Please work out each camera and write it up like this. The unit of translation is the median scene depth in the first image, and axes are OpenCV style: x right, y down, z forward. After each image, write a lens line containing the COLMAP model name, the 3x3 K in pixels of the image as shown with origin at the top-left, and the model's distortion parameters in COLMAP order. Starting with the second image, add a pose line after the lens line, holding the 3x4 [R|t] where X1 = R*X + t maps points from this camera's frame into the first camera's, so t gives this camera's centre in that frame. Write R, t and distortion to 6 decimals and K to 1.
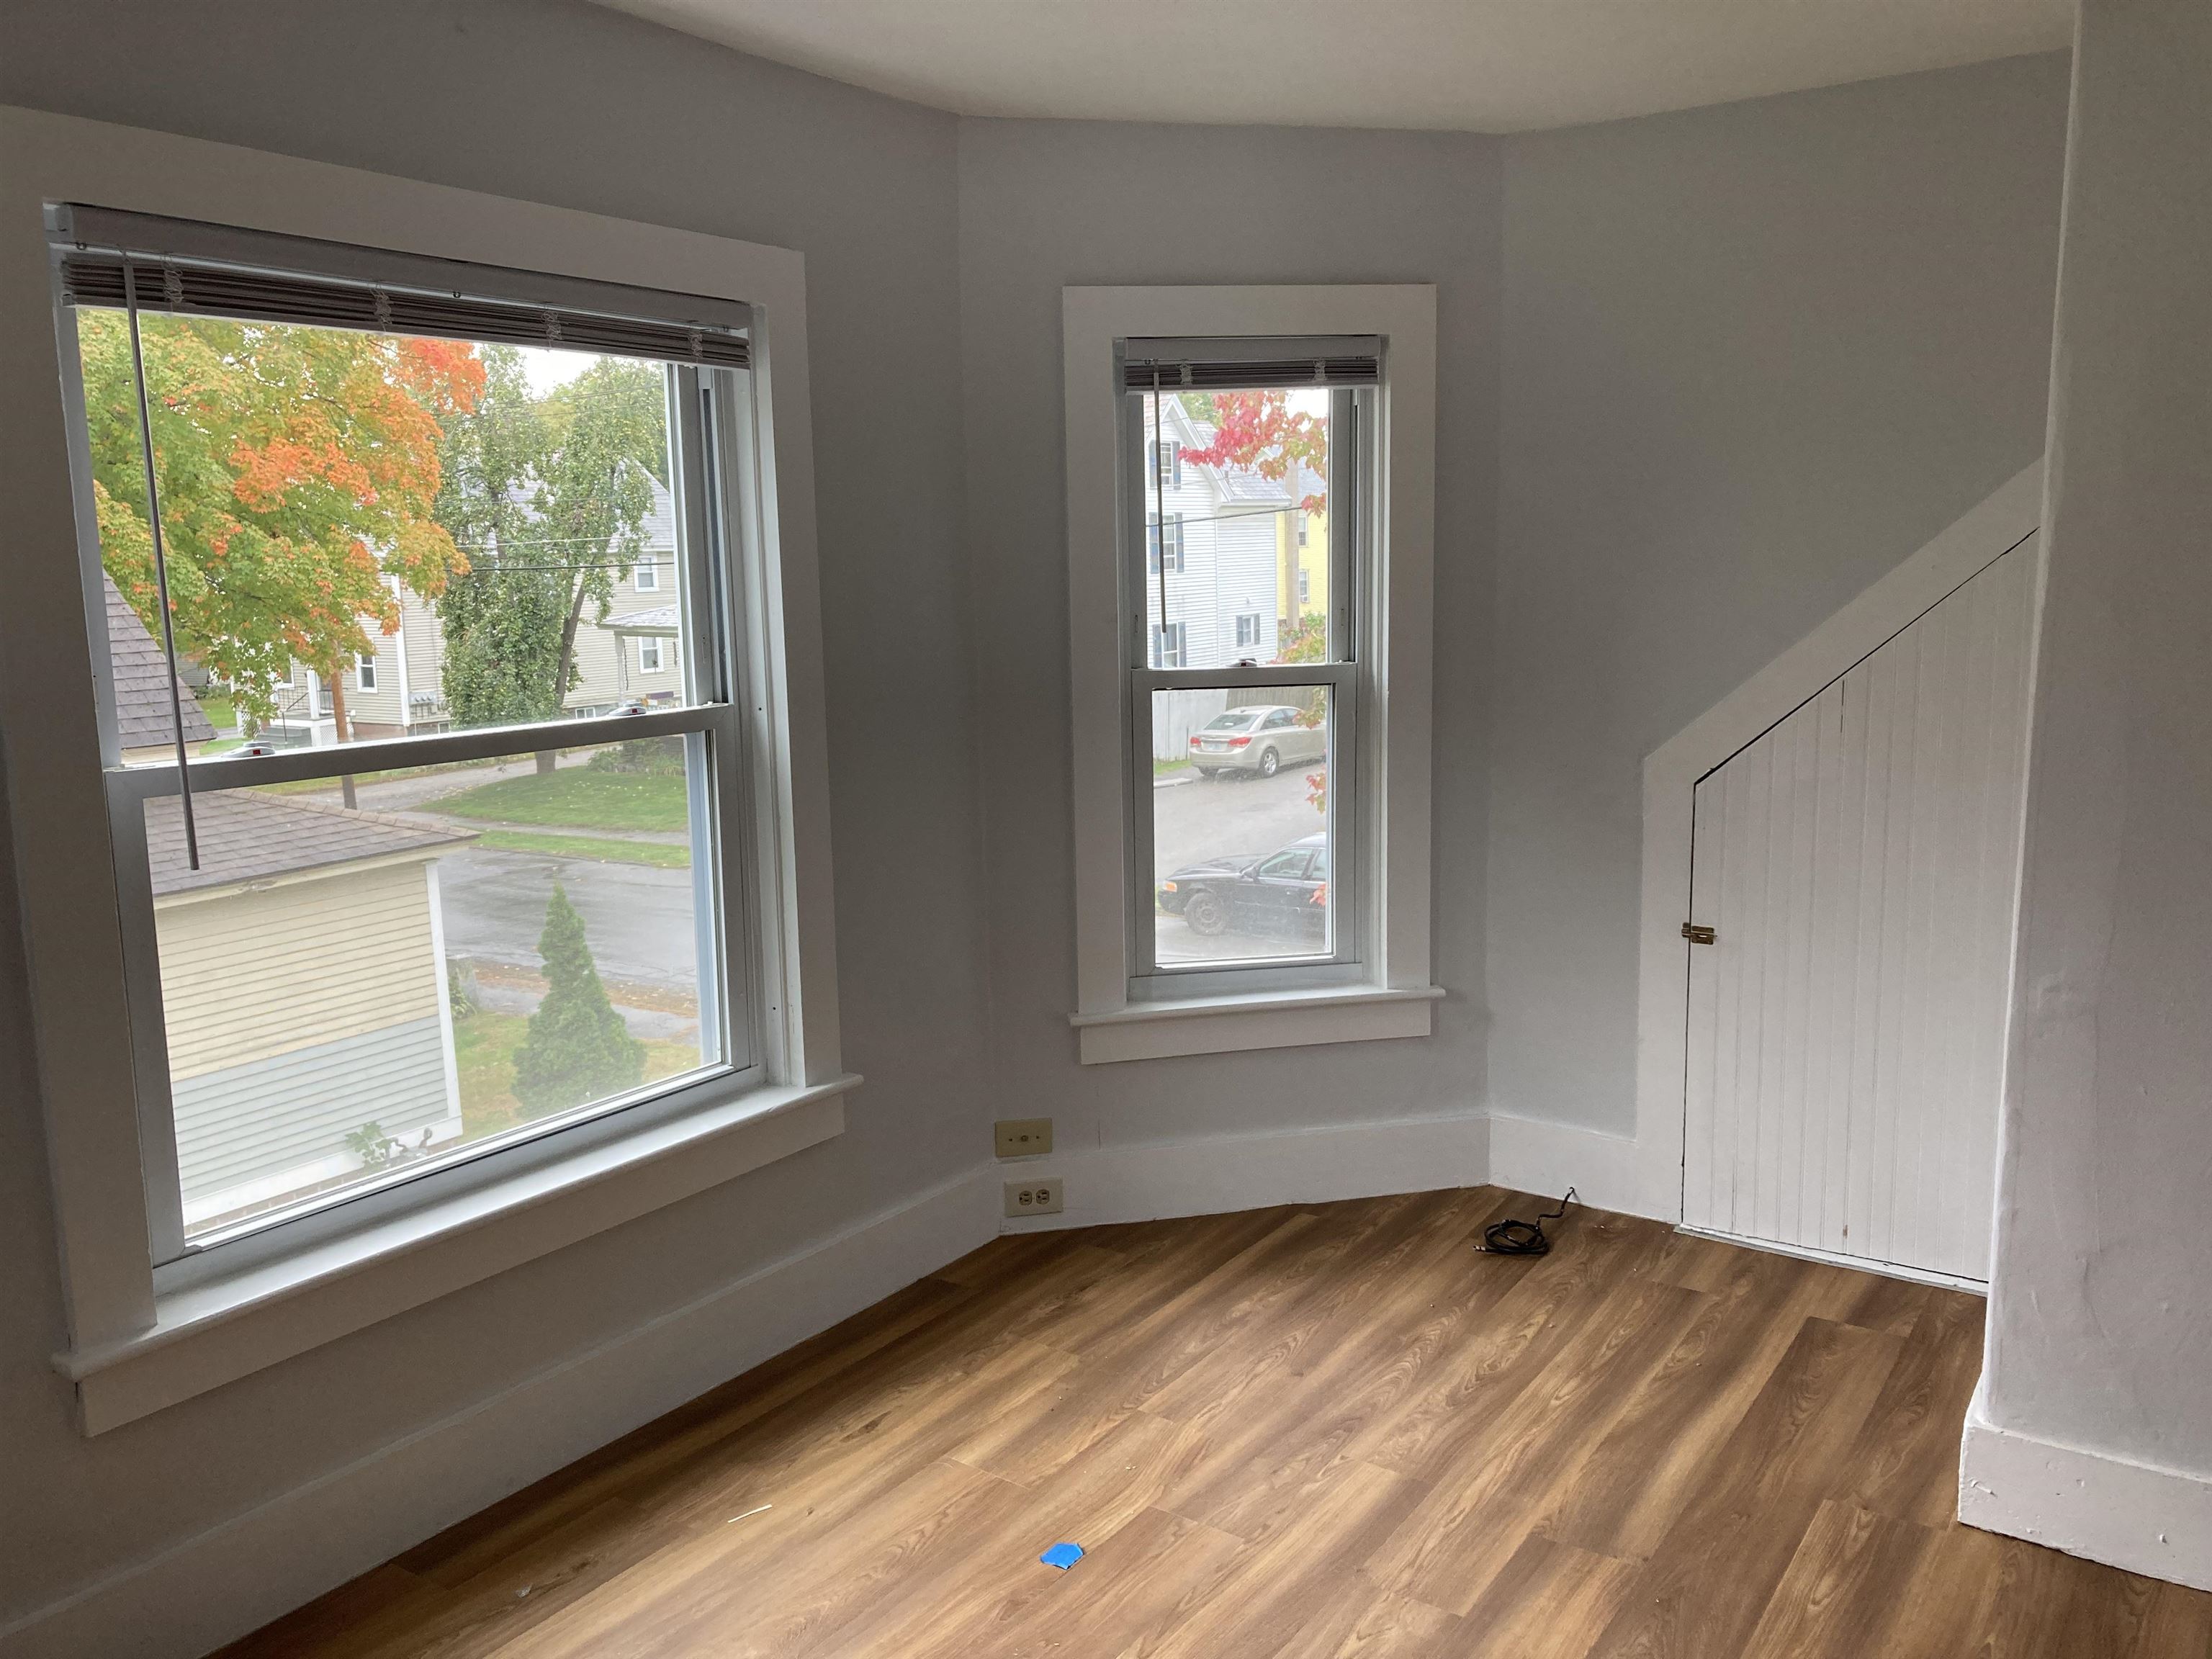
lens RADIAL K [[1829.4, 0, 1141.4], [0, 1829.4, 813.0], [0, 0, 1]] dist [0.040418, -0.037835]
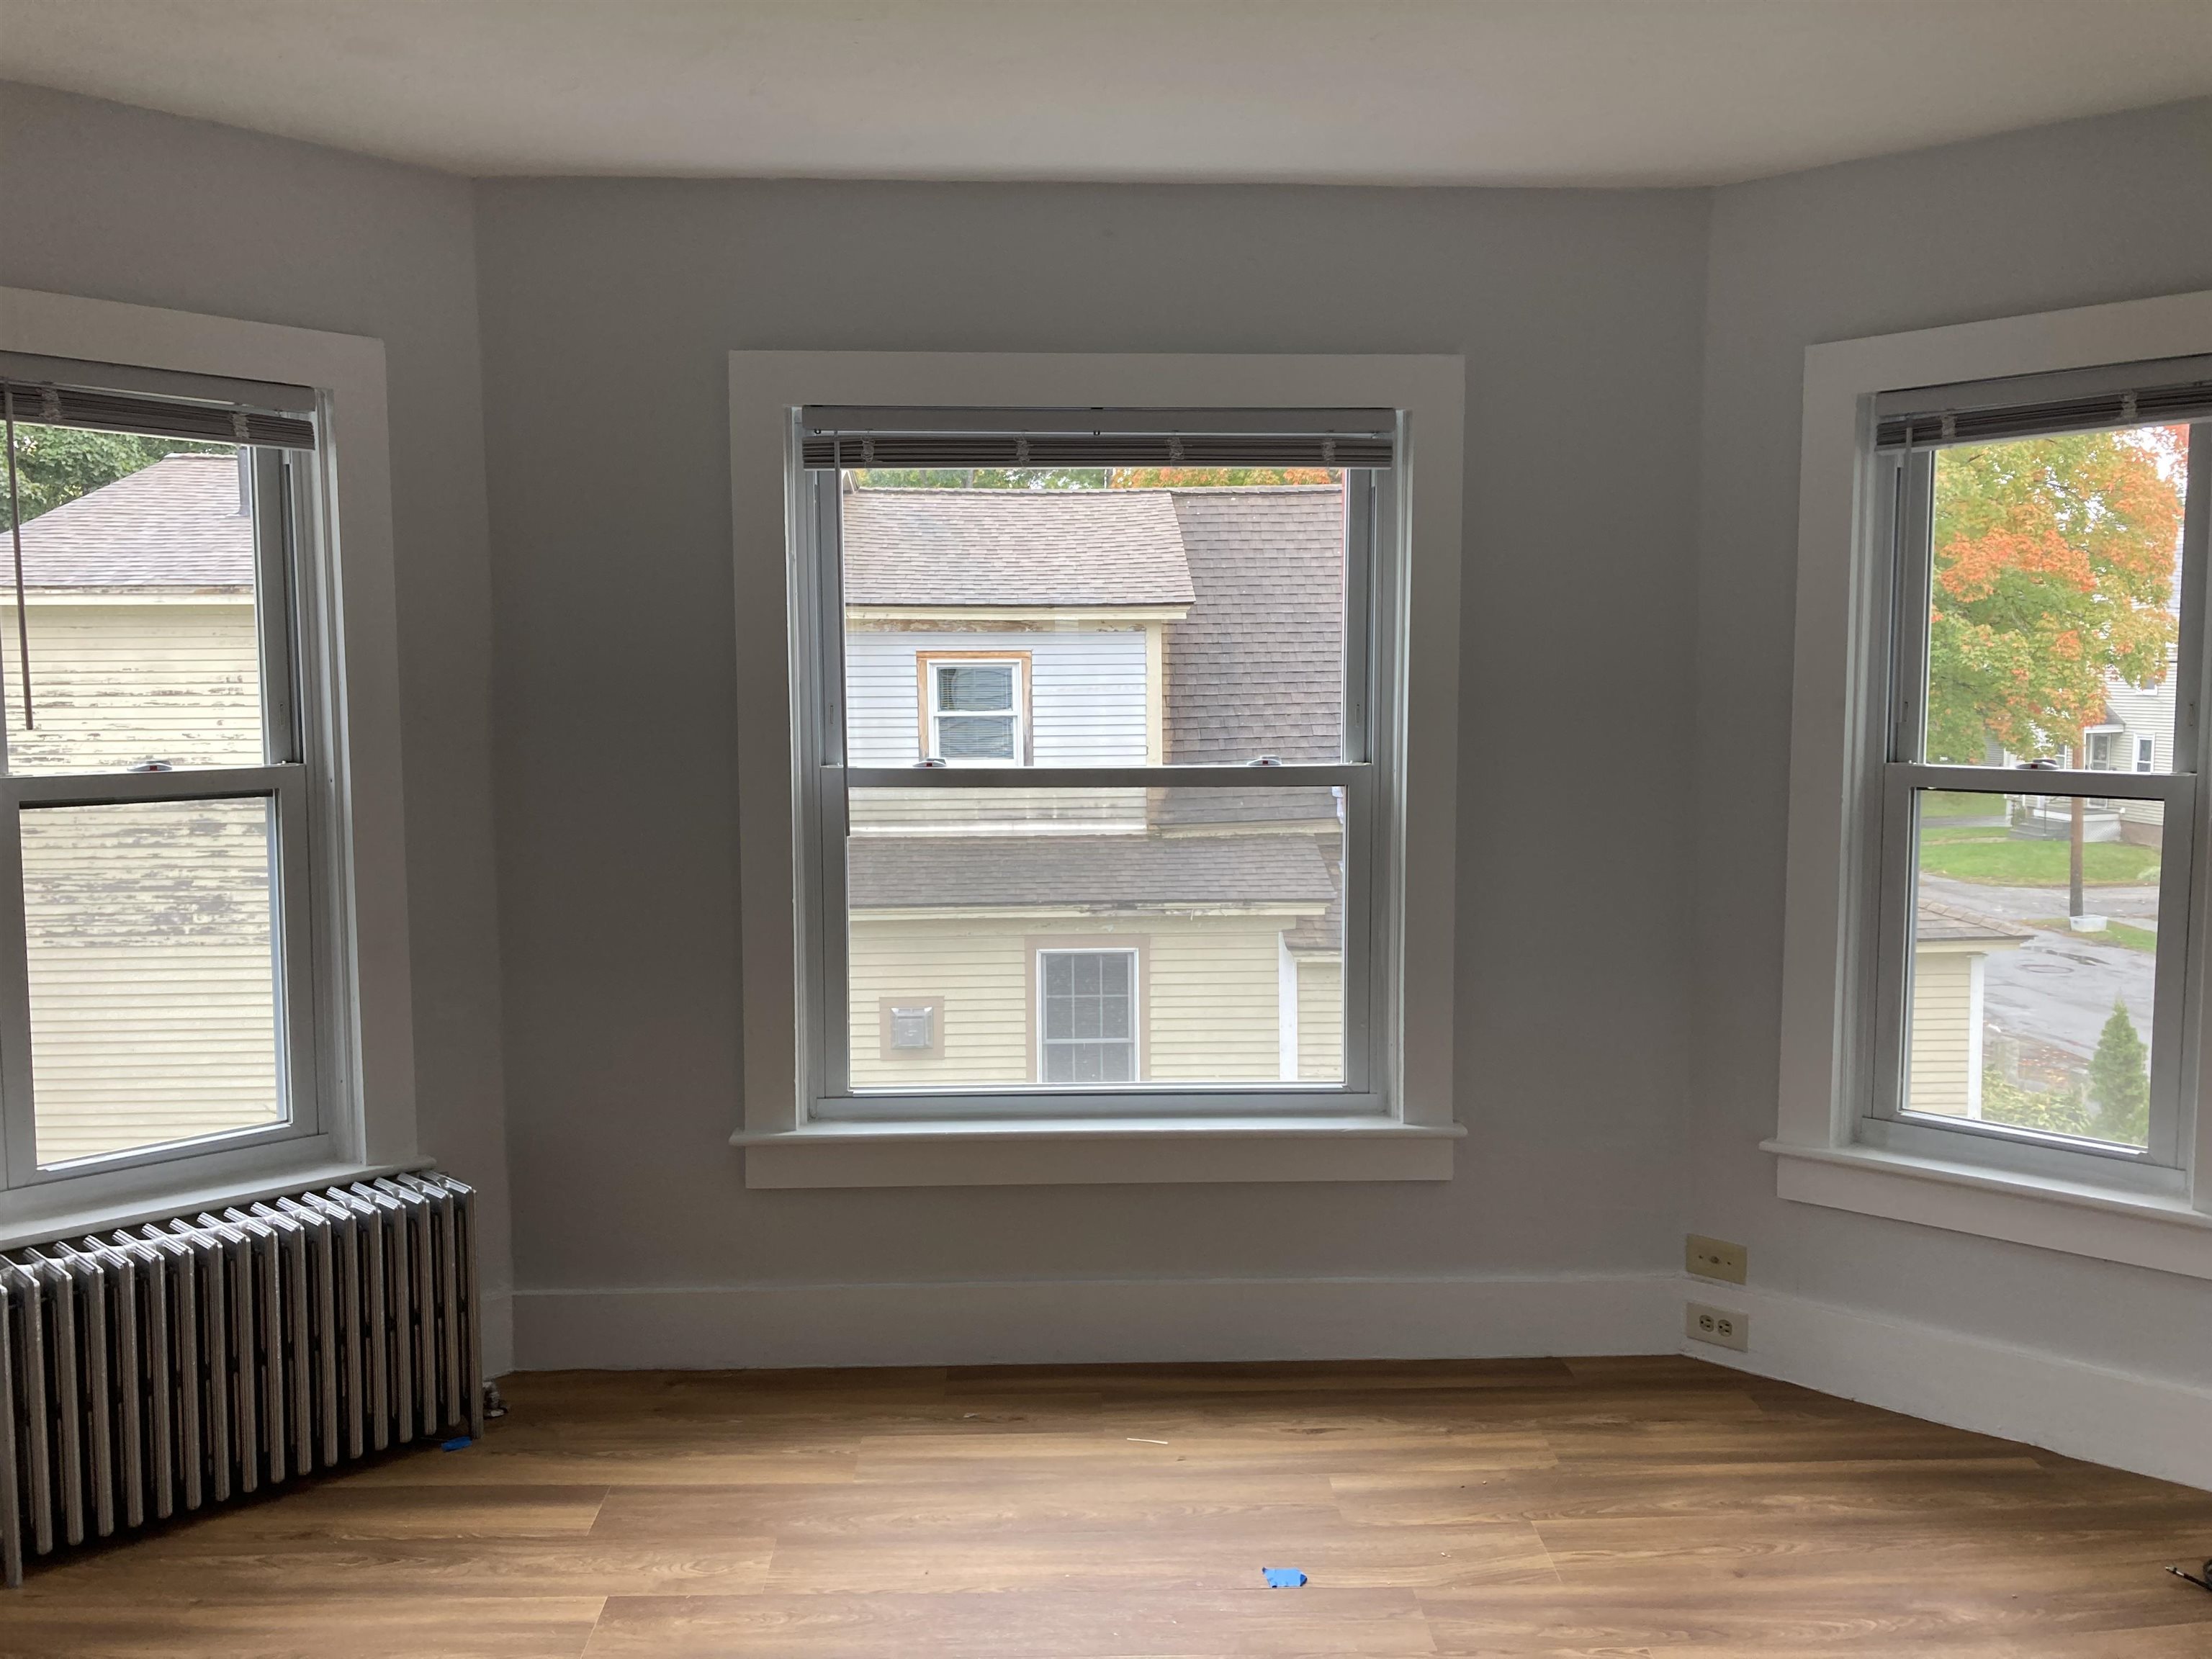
lens RADIAL K [[1829.4, 0, 1098.4], [0, 1829.4, 828.8], [0, 0, 1]] dist [0.040418, -0.037835]
pose [[0.573780, 0.090440, -0.814000, 0.503763], [-0.122906, 0.992138, 0.023597, -0.023009], [0.809735, 0.086505, 0.580385, 0.188612]]
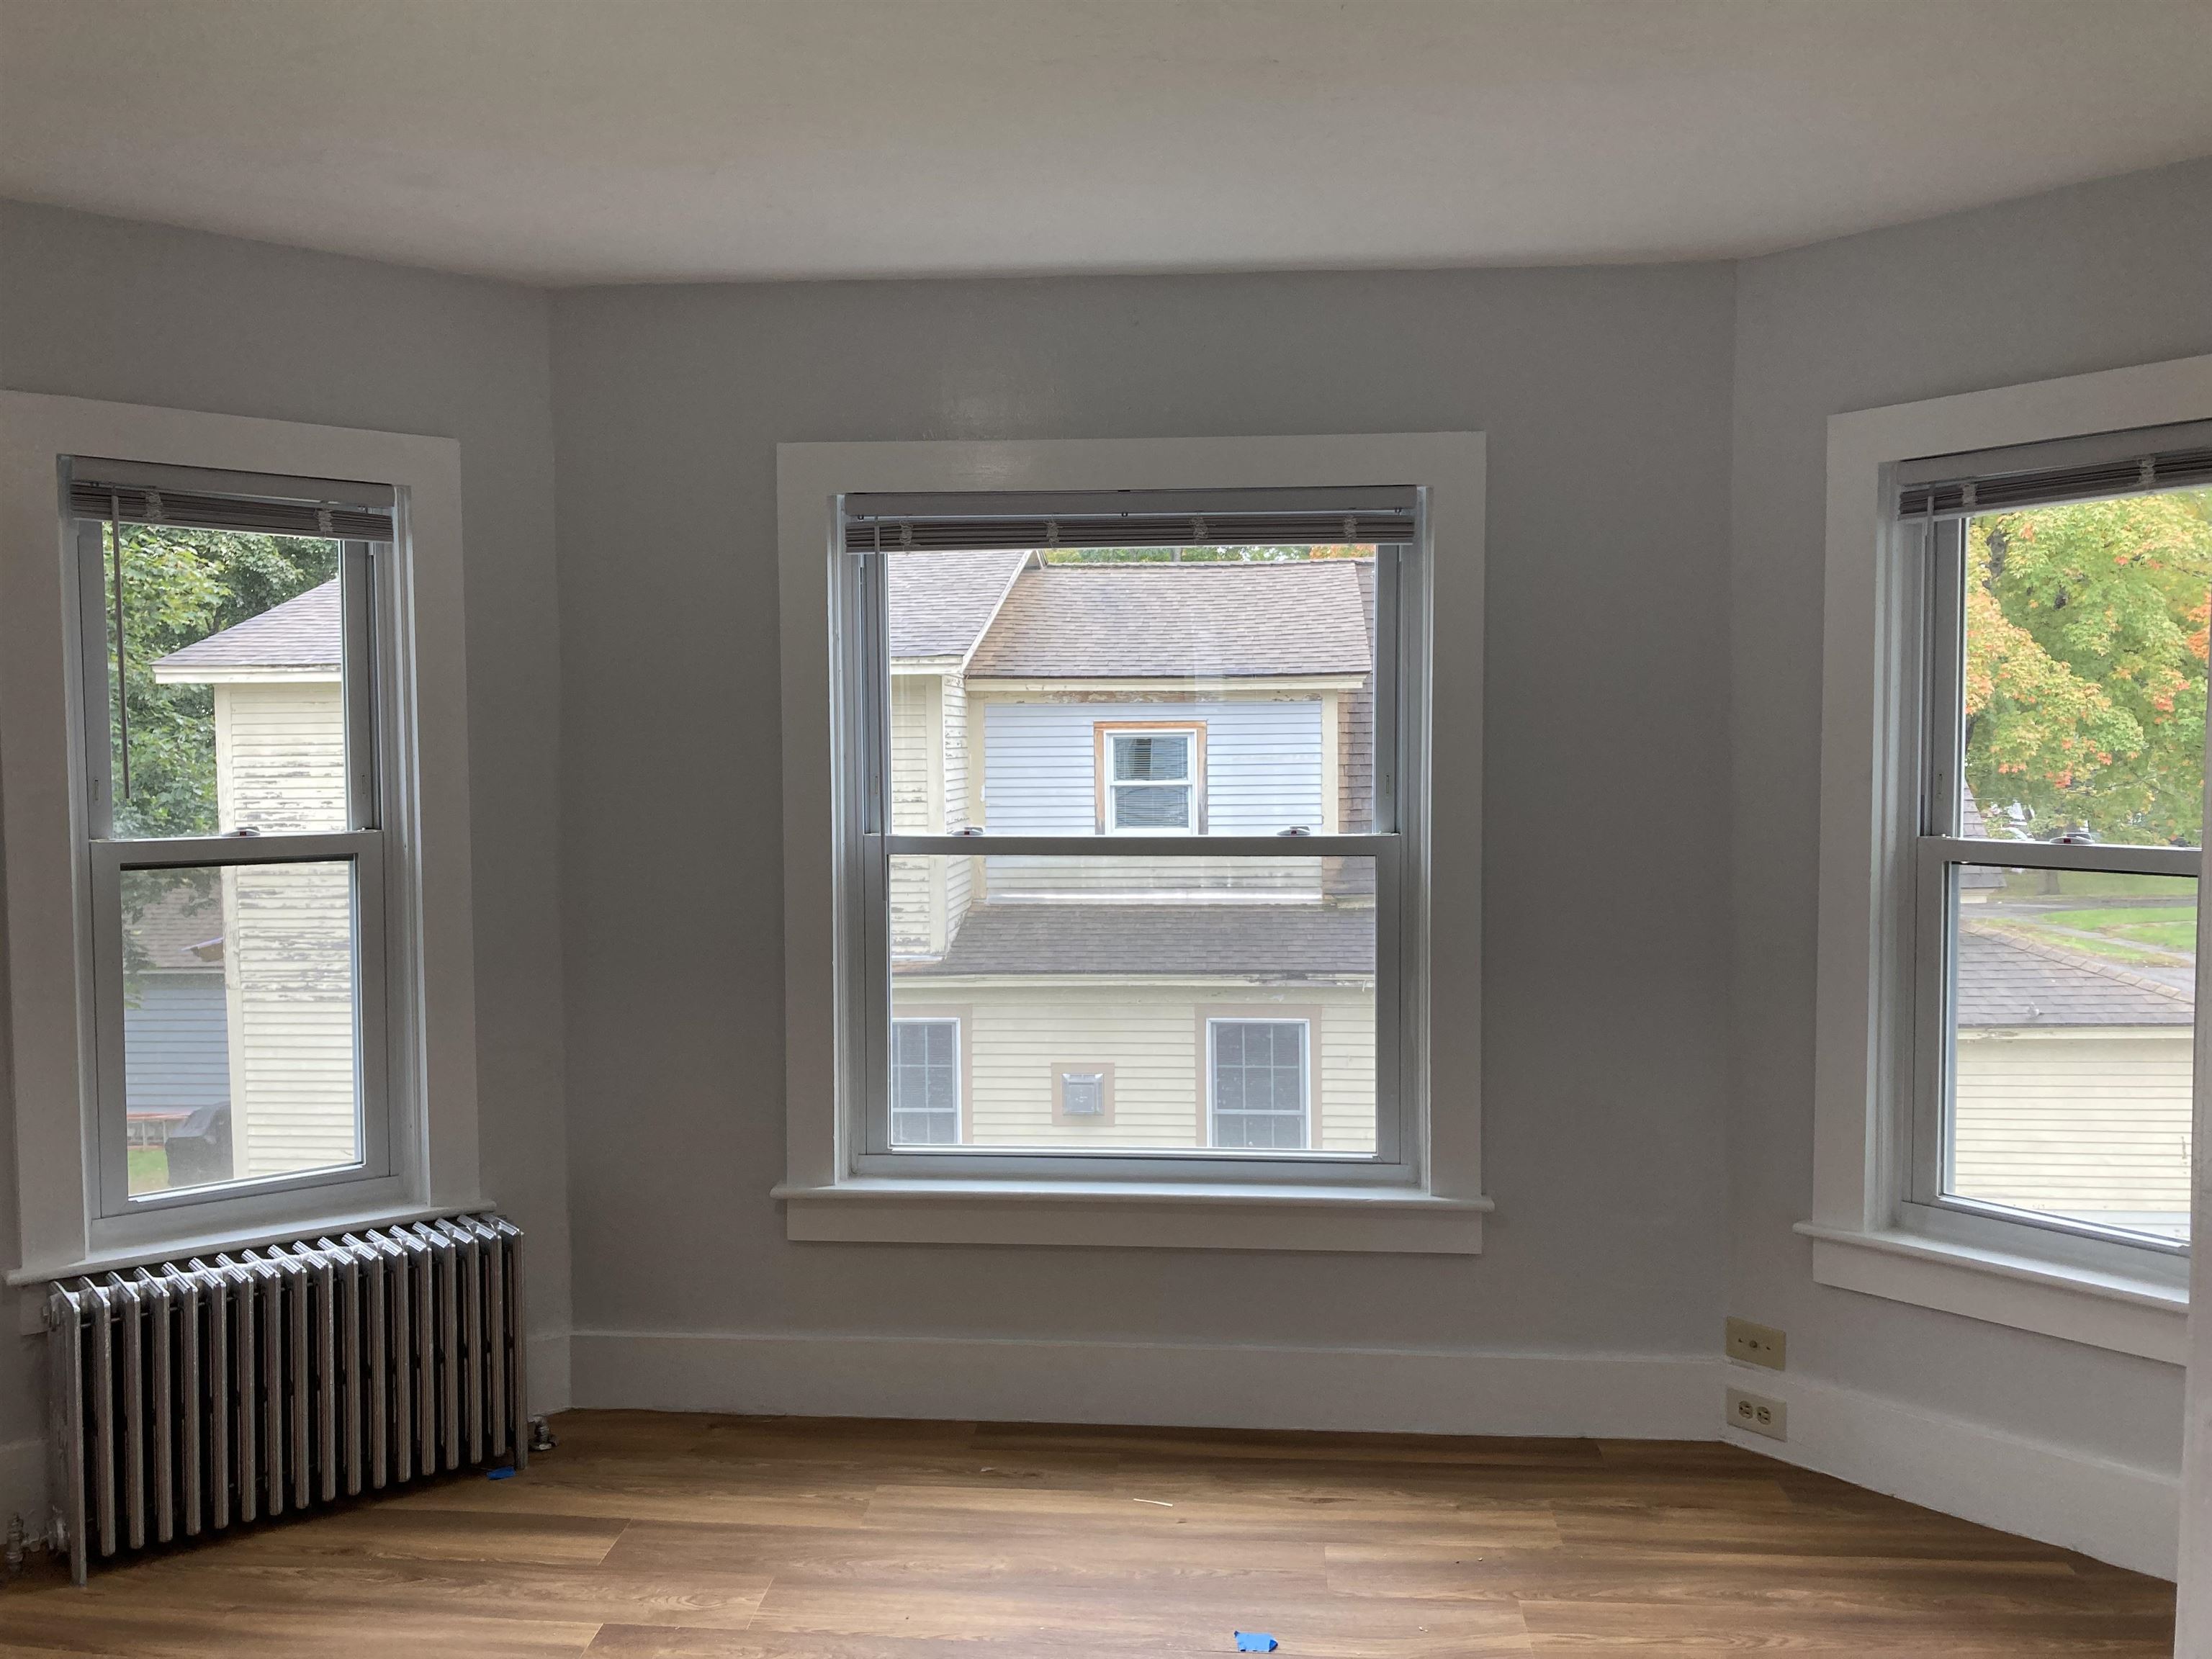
lens RADIAL K [[1829.4, 0, 1102.3], [0, 1829.4, 830.5], [0, 0, 1]] dist [0.040418, -0.037835]
pose [[0.473417, 0.062782, -0.878598, 0.576715], [-0.128039, 0.991767, 0.001877, -0.035499], [0.871483, 0.111606, 0.477558, 0.258328]]
